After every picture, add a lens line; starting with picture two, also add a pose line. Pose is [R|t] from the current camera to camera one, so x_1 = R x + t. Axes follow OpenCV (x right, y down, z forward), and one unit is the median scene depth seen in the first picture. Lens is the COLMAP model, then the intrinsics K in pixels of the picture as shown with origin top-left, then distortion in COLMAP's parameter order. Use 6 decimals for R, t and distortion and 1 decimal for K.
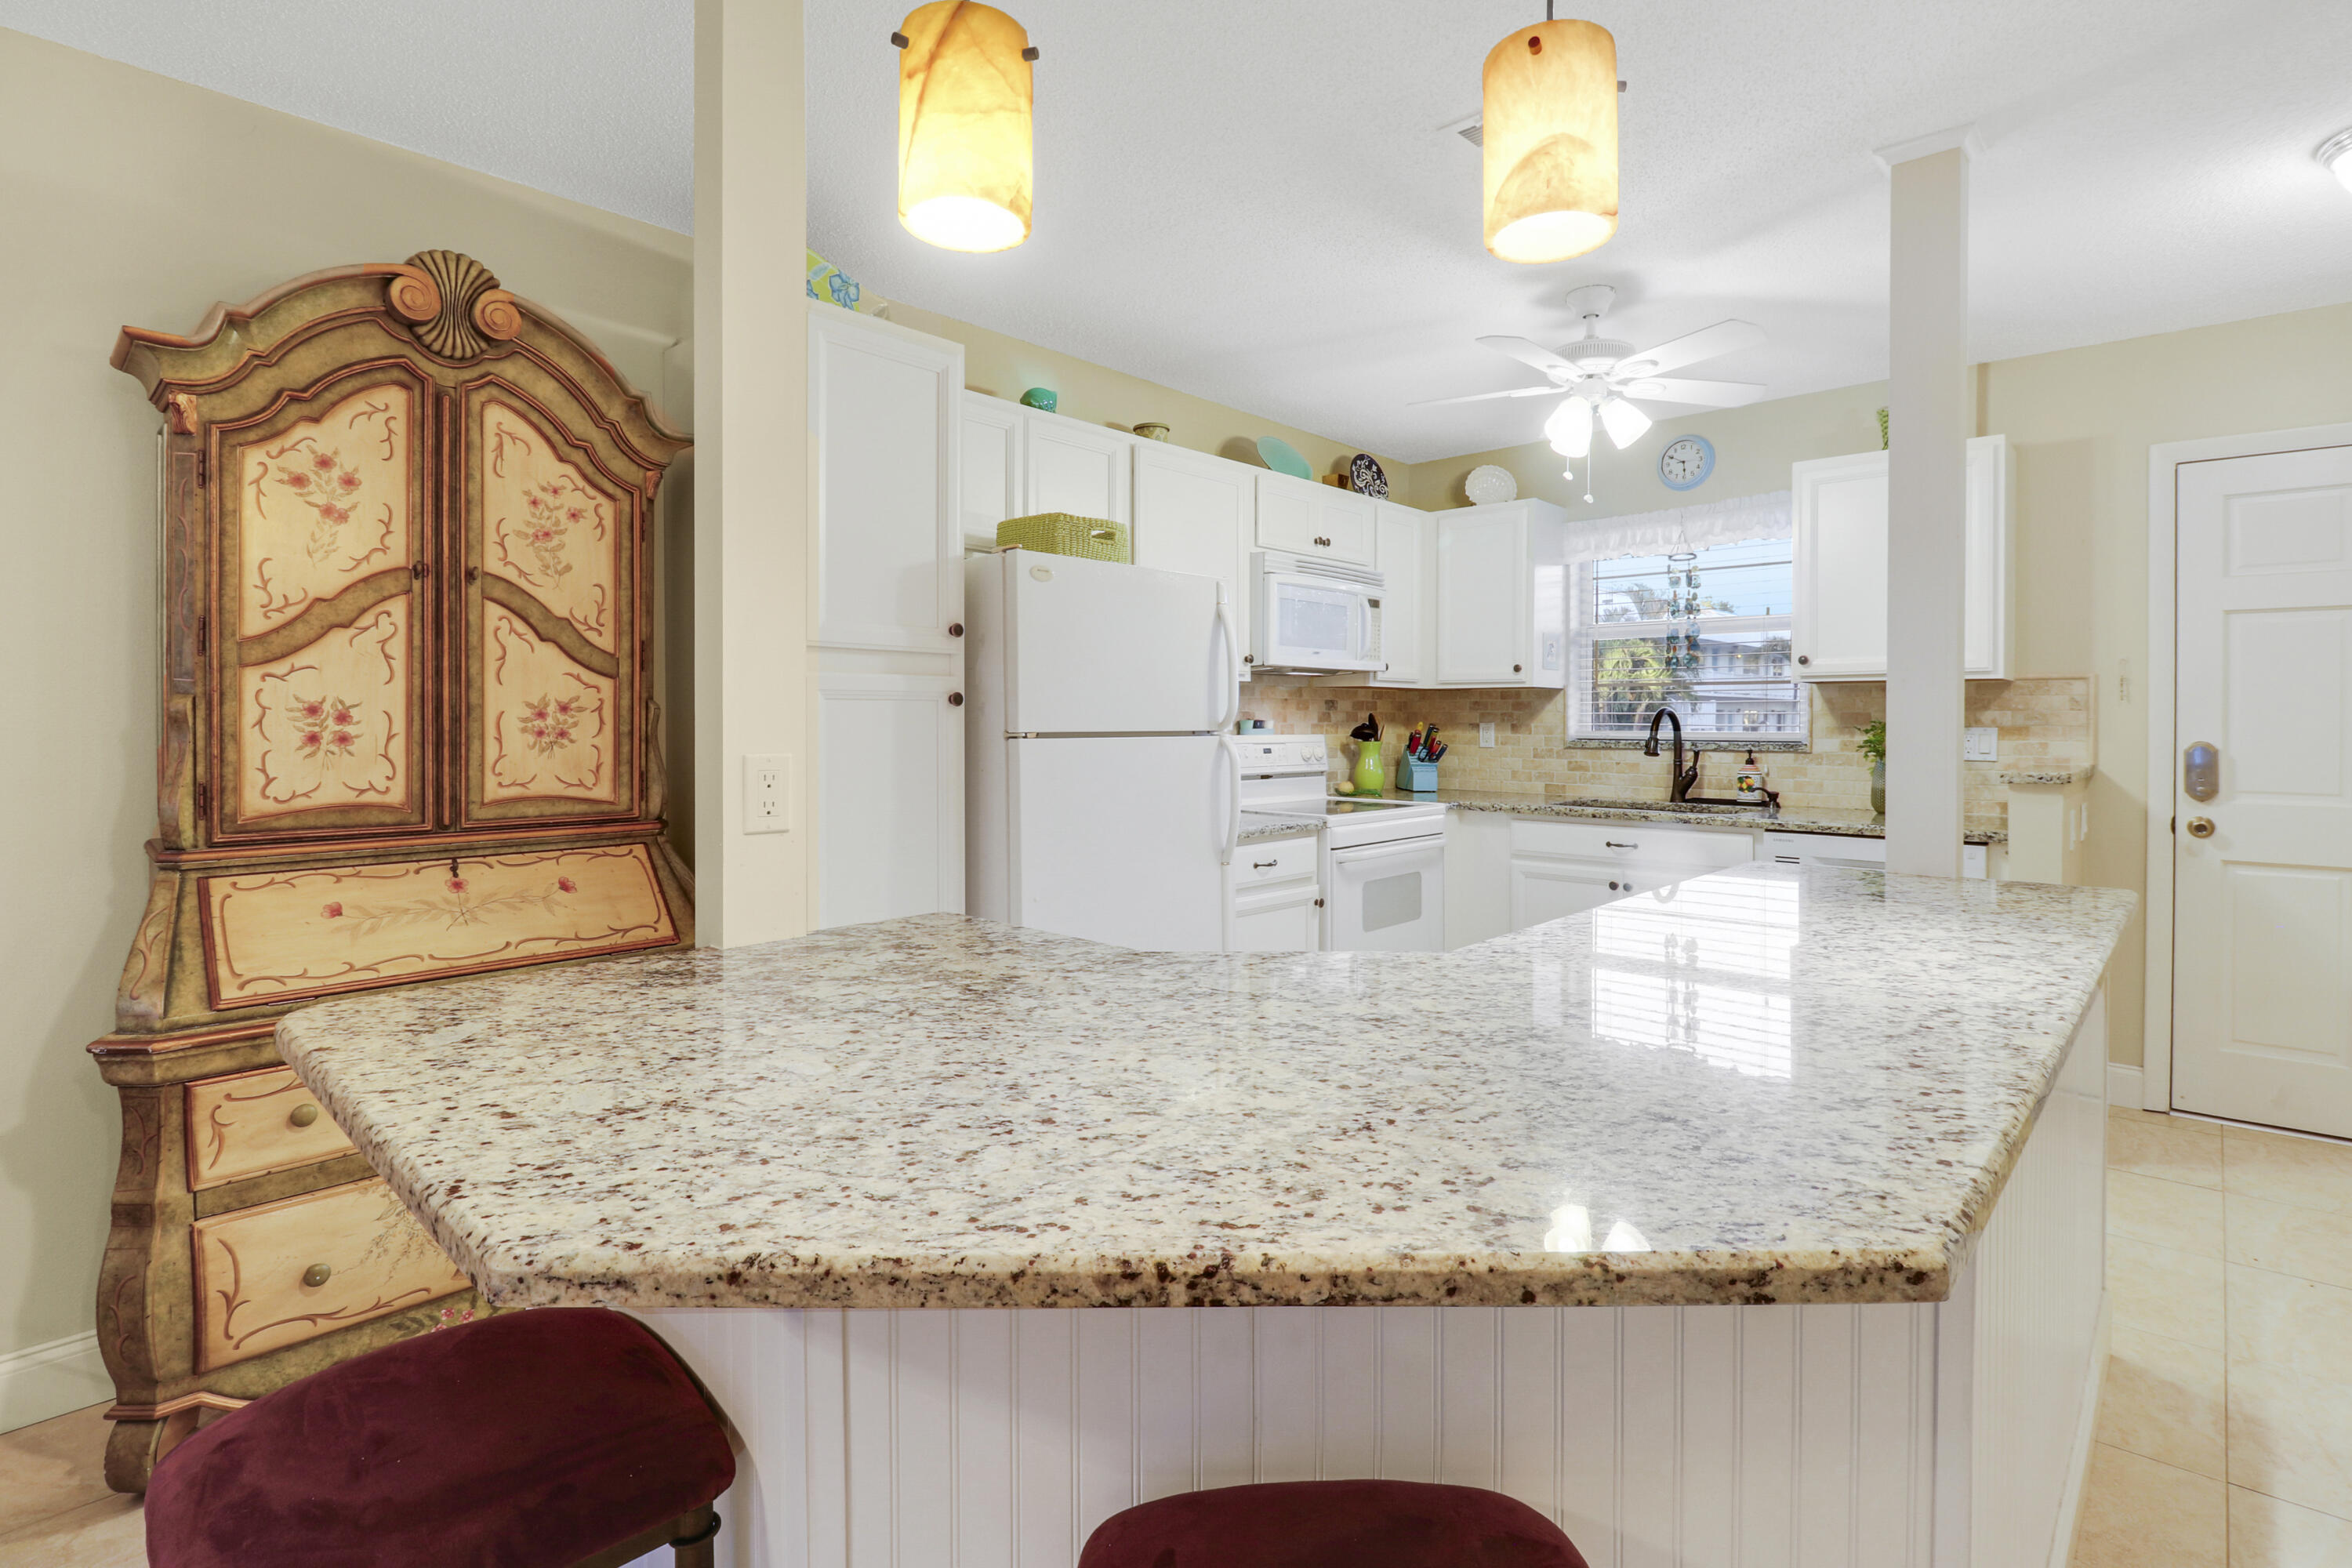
lens RADIAL K [[1110.8, 0, 1226.7], [0, 1110.8, 716.5], [0, 0, 1]] dist [0.006092, -0.012296]
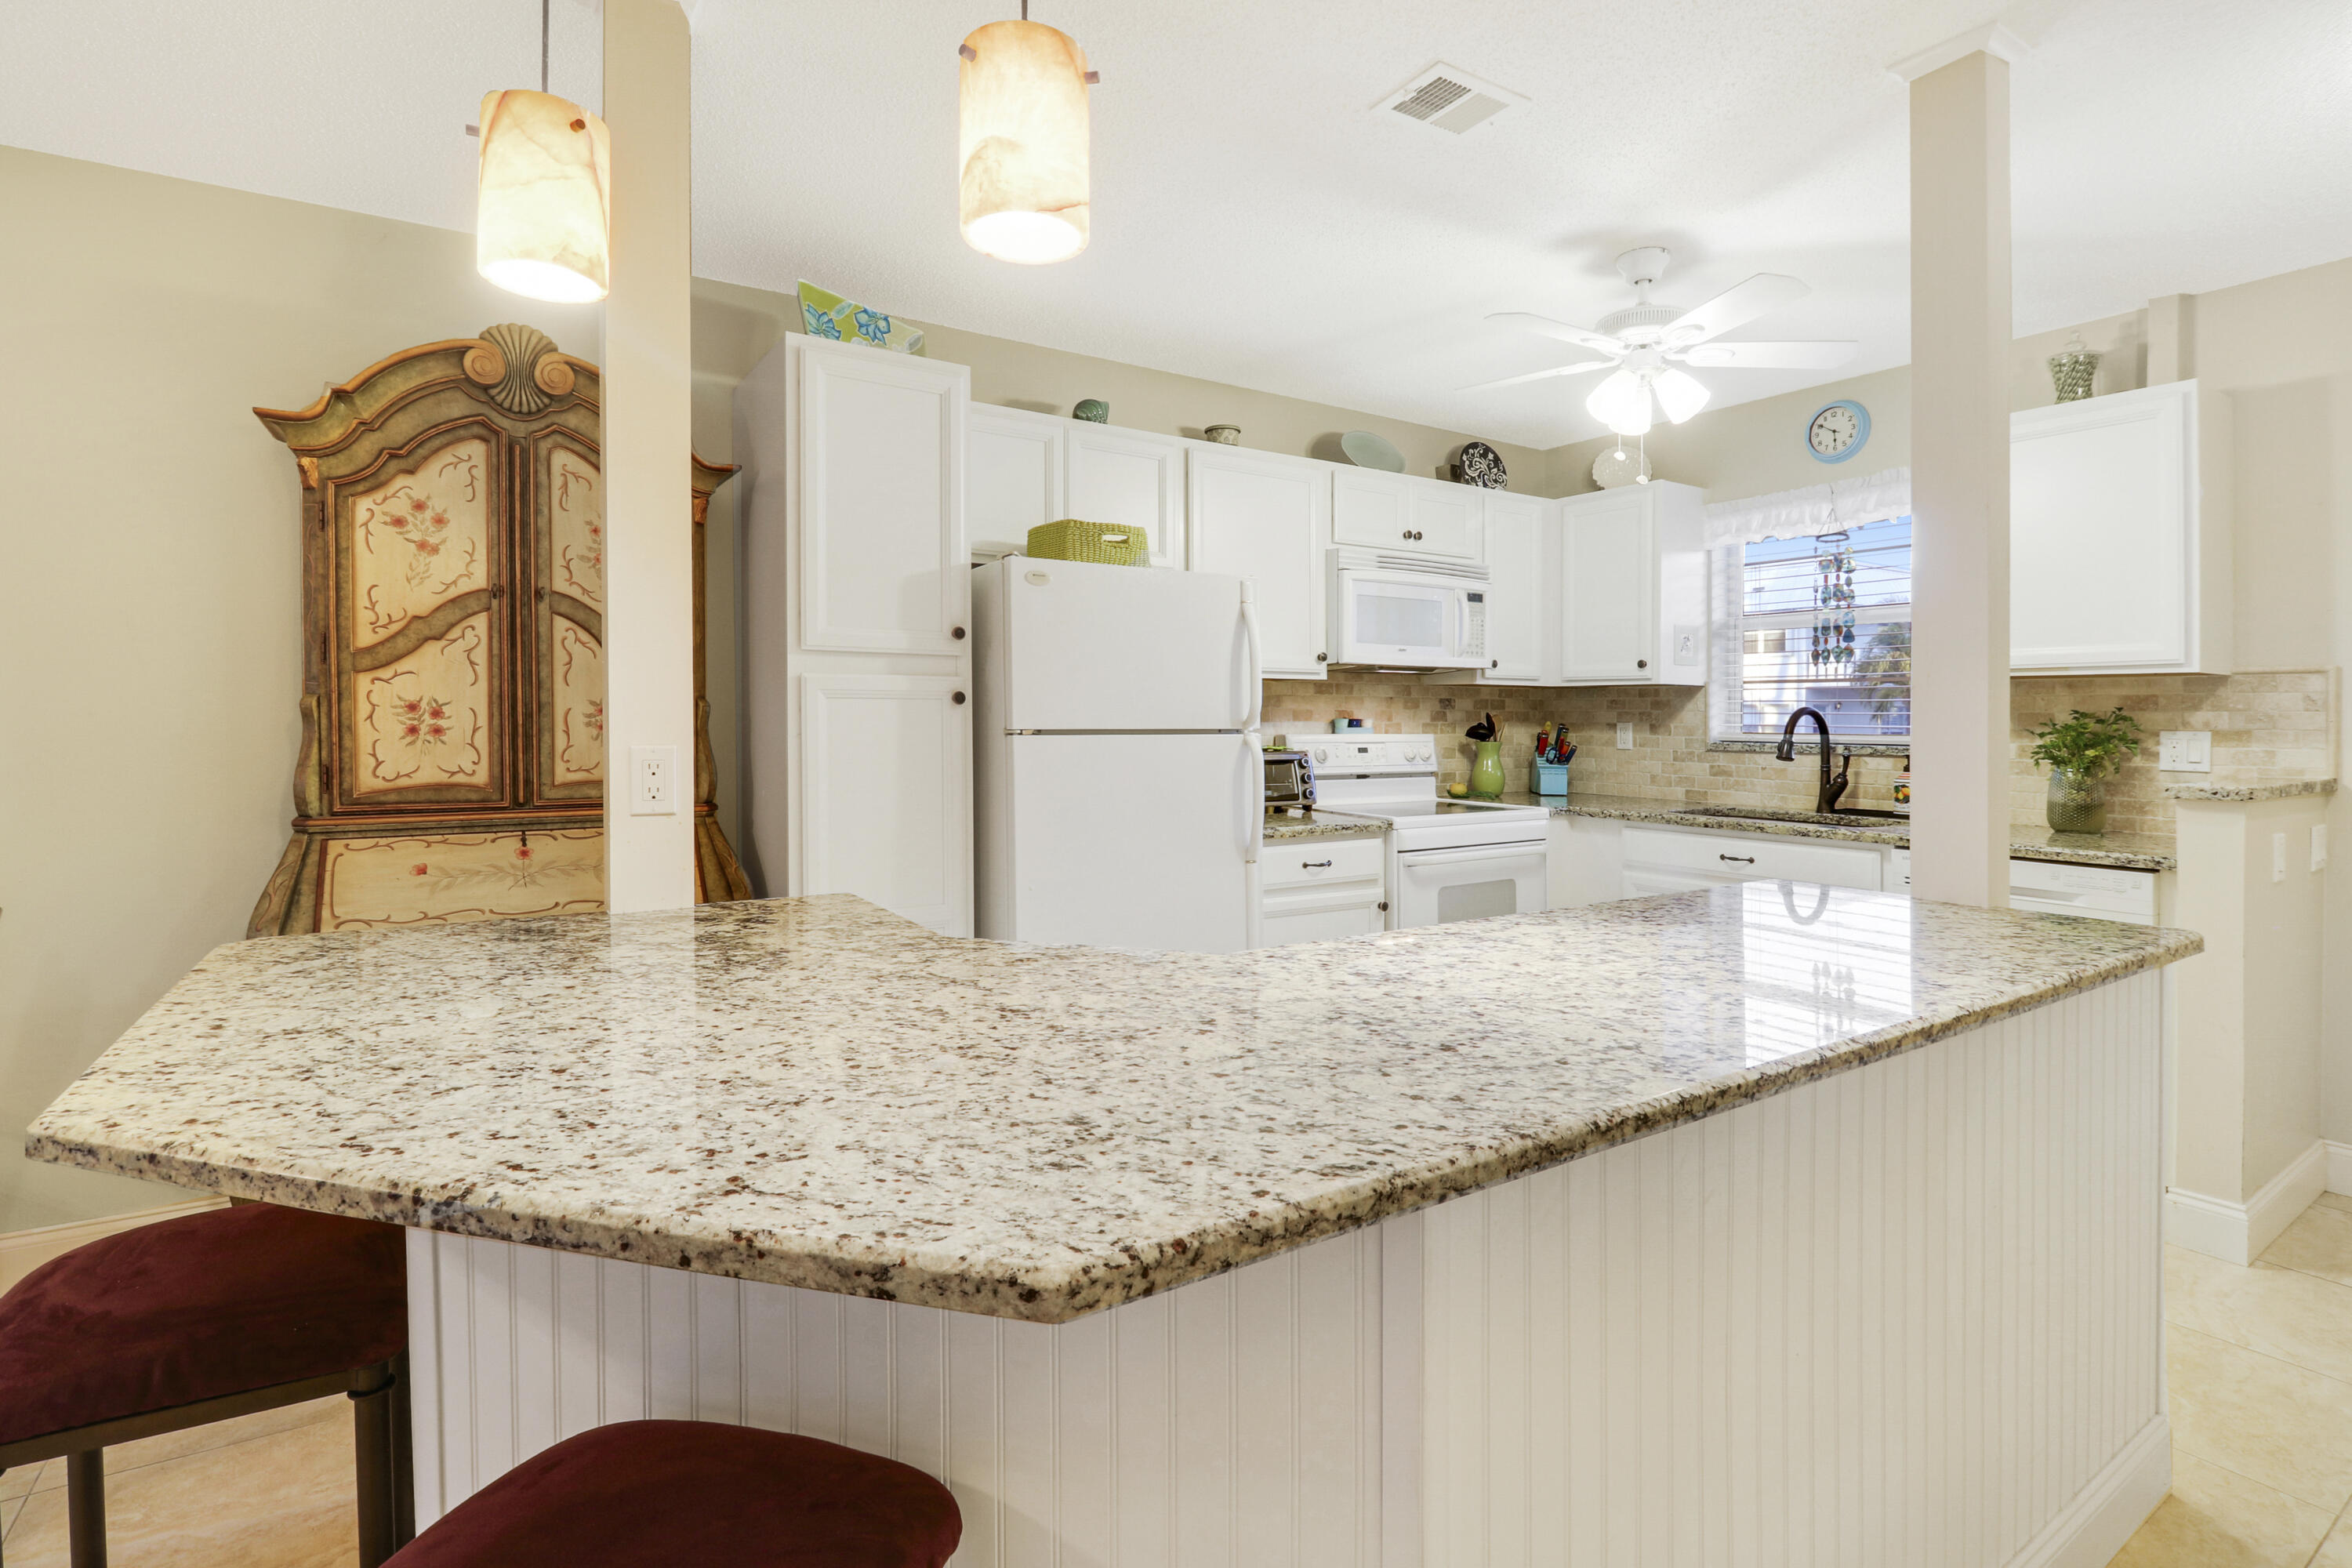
lens RADIAL K [[1110.8, 0, 1211.6], [0, 1110.8, 719.1], [0, 0, 1]] dist [0.006092, -0.012296]
pose [[0.966135, 0.004299, -0.257999, 0.246839], [-0.003319, 0.999986, 0.004235, -0.000462], [0.258014, -0.003235, 0.966136, 0.025262]]
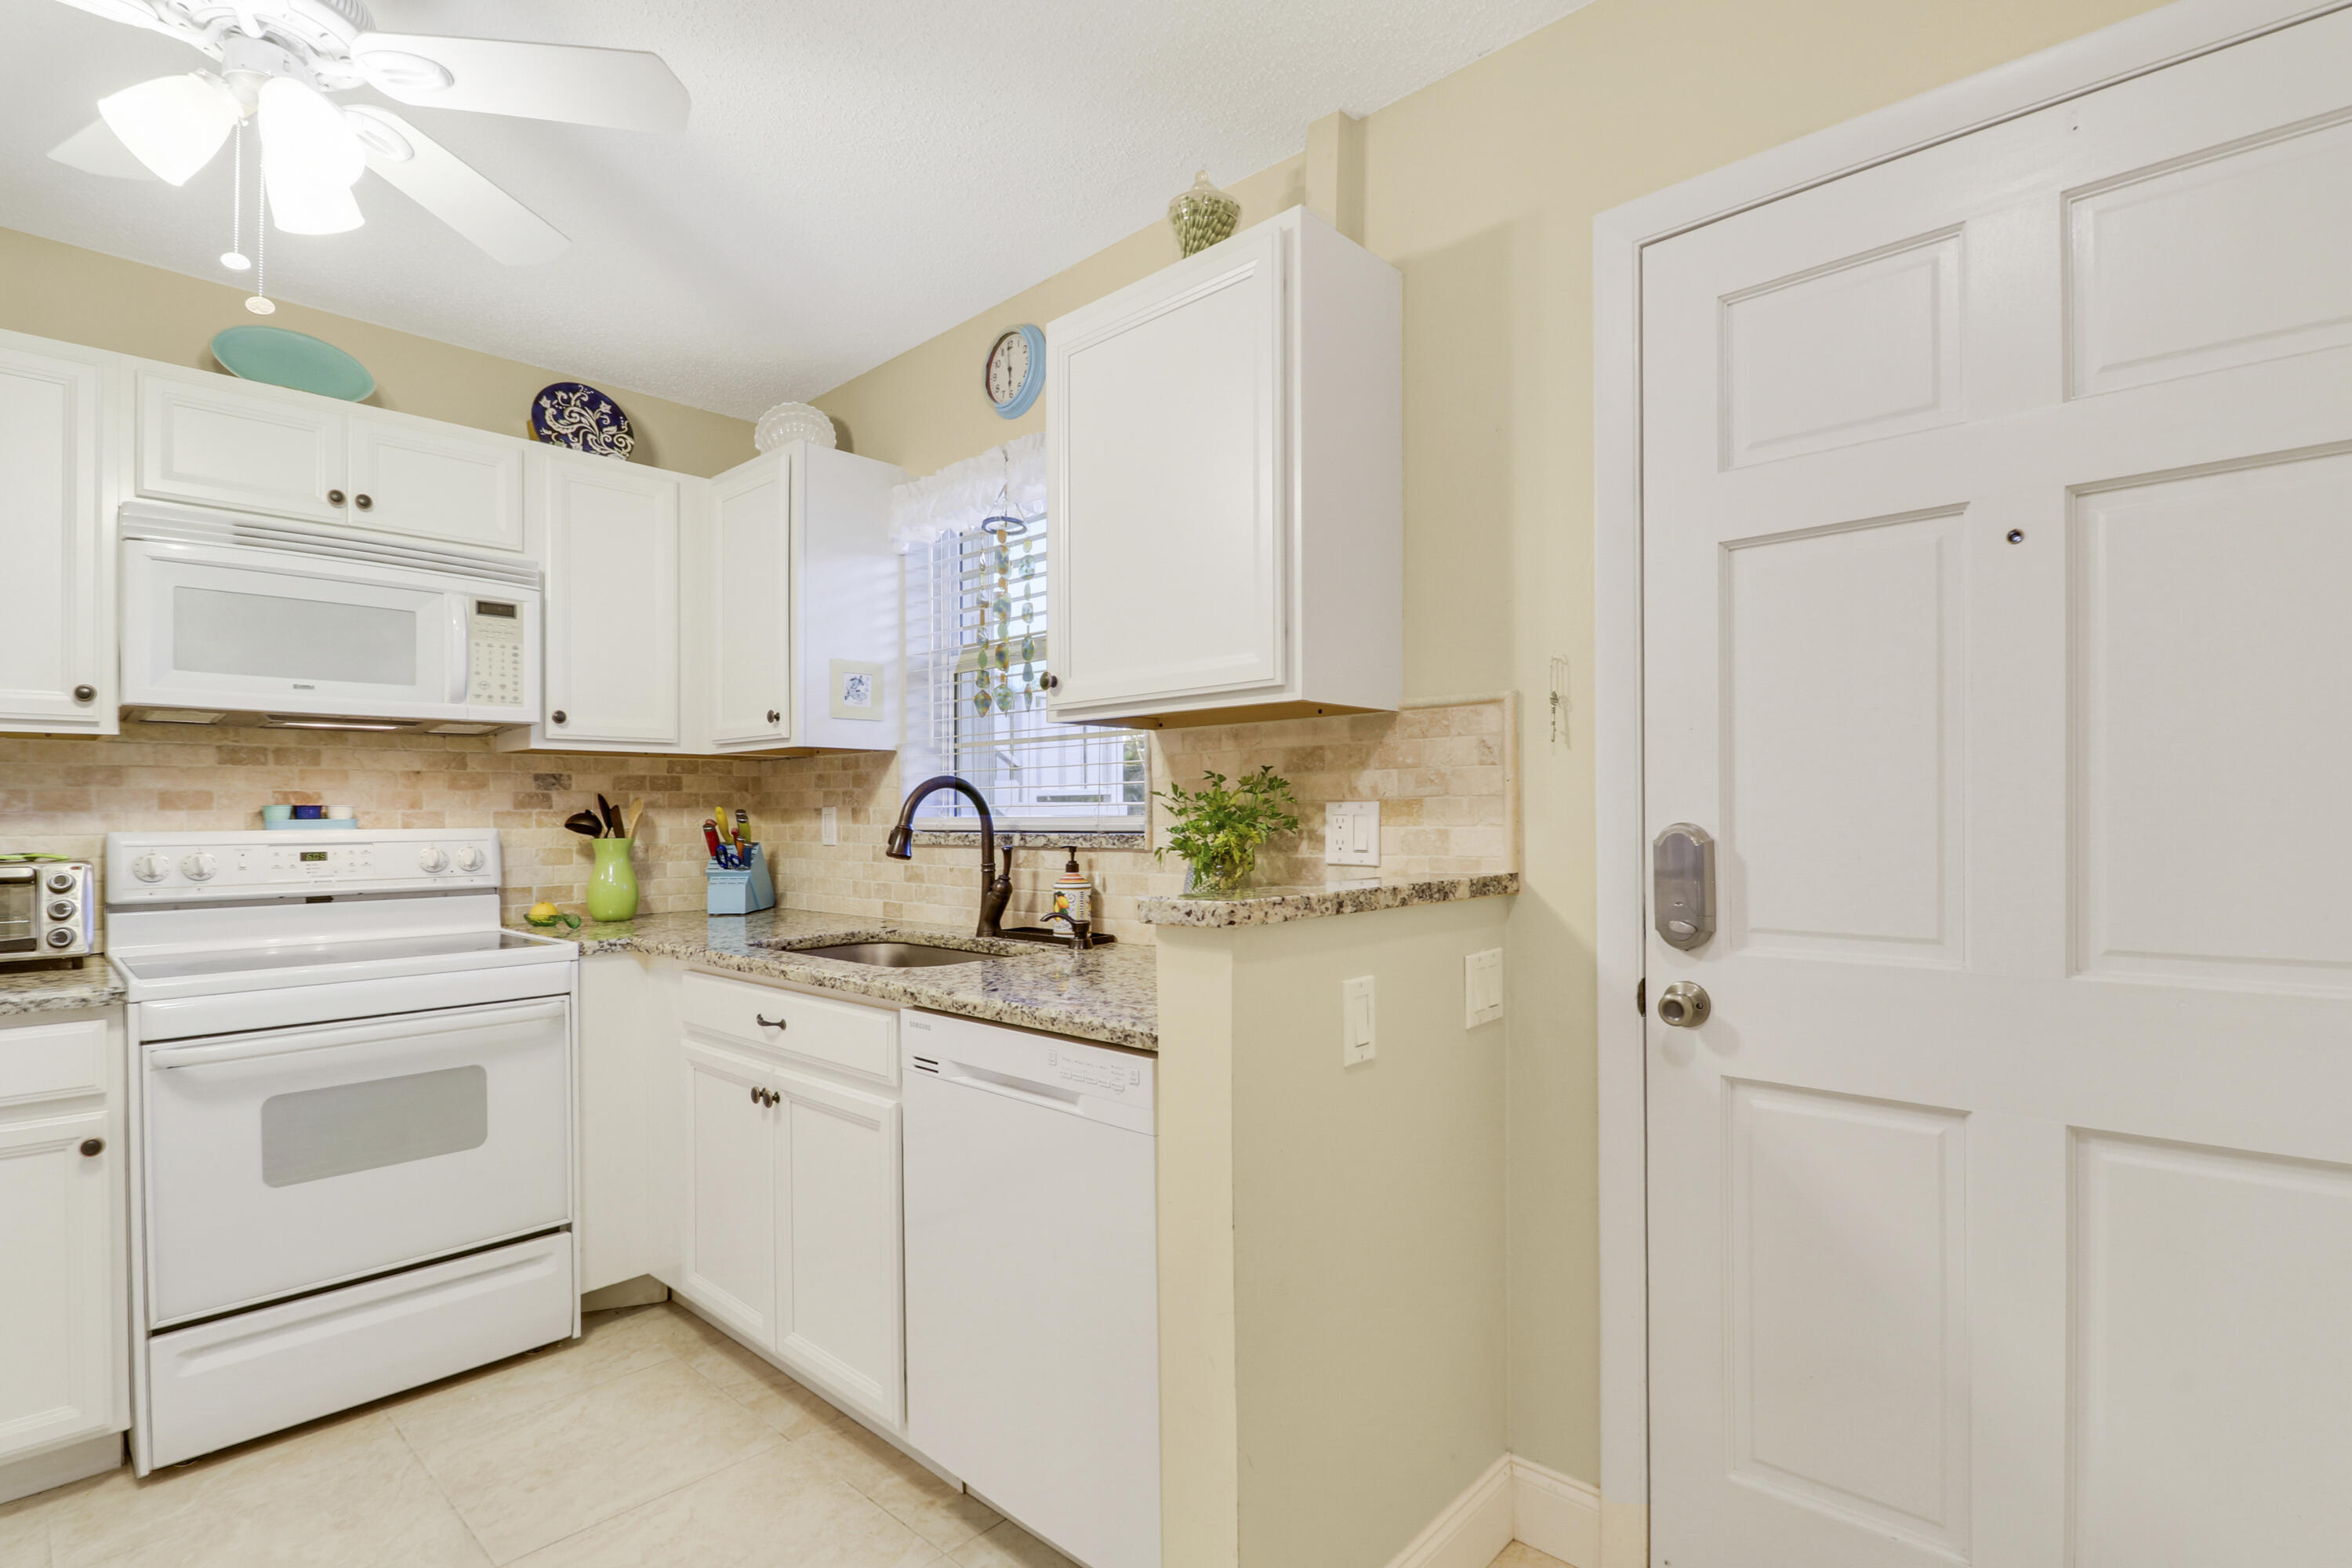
lens RADIAL K [[1115.0, 0, 1183.2], [0, 1115.0, 810.2], [0, 0, 1]] dist [0.001848, -0.007011]
pose [[0.999933, -0.010027, -0.005866, 0.783830], [0.010026, 0.999950, -0.000108, 0.017162], [0.005867, 0.000050, 0.999983, 0.612714]]
